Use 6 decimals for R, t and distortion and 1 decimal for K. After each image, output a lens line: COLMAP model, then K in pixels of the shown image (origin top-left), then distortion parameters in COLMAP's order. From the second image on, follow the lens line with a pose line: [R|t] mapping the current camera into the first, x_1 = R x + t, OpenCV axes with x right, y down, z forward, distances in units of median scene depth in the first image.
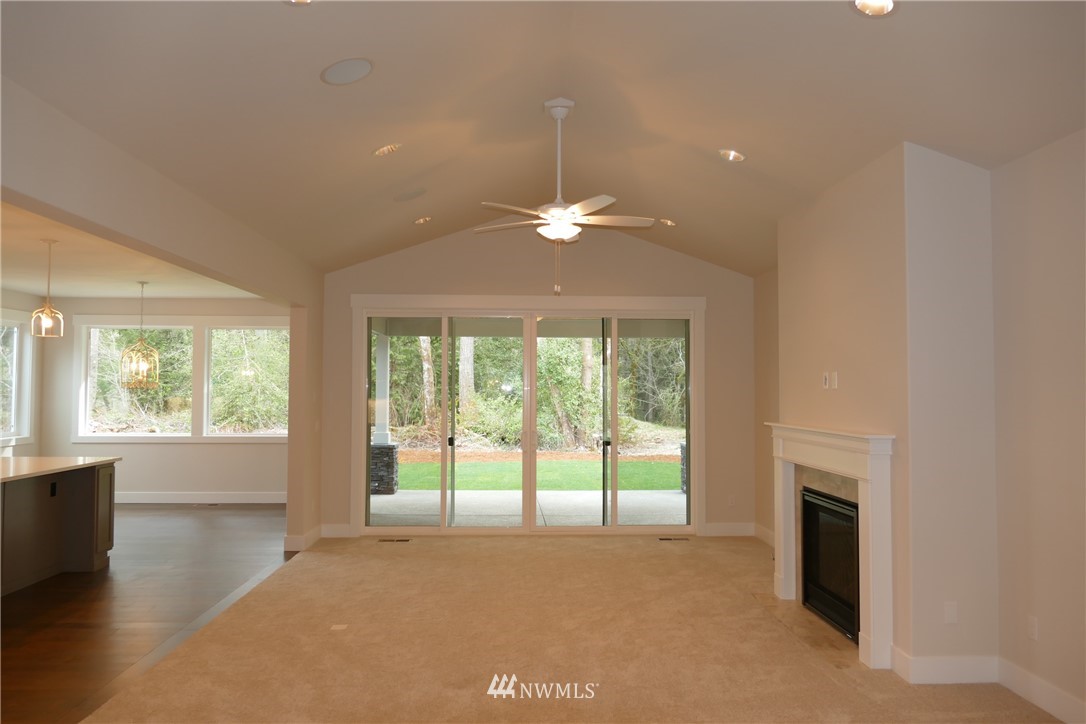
lens RADIAL K [[793.6, 0, 543.0], [0, 793.6, 362.0], [0, 0, 1]] dist [-0.003419, -0.001372]
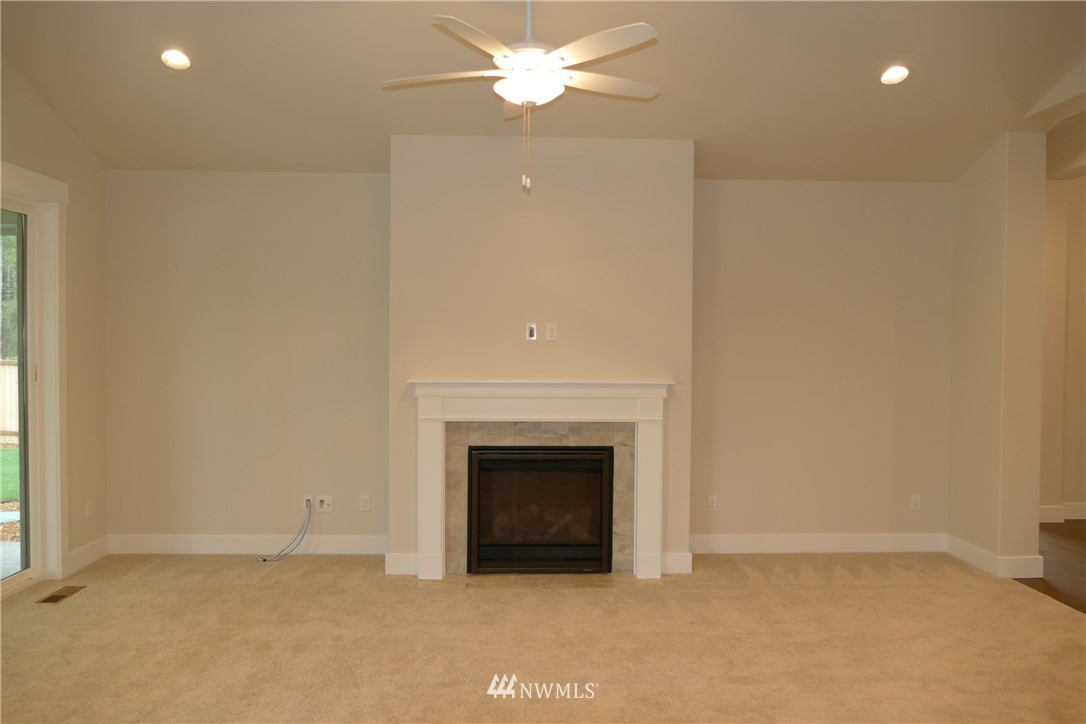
lens RADIAL K [[793.6, 0, 543.0], [0, 793.6, 362.0], [0, 0, 1]] dist [-0.003419, -0.001372]
pose [[-0.006573, -0.029086, 0.999555, -0.620183], [-0.041834, 0.998710, 0.028787, 0.032765], [-0.999103, -0.041626, -0.007781, 0.987692]]
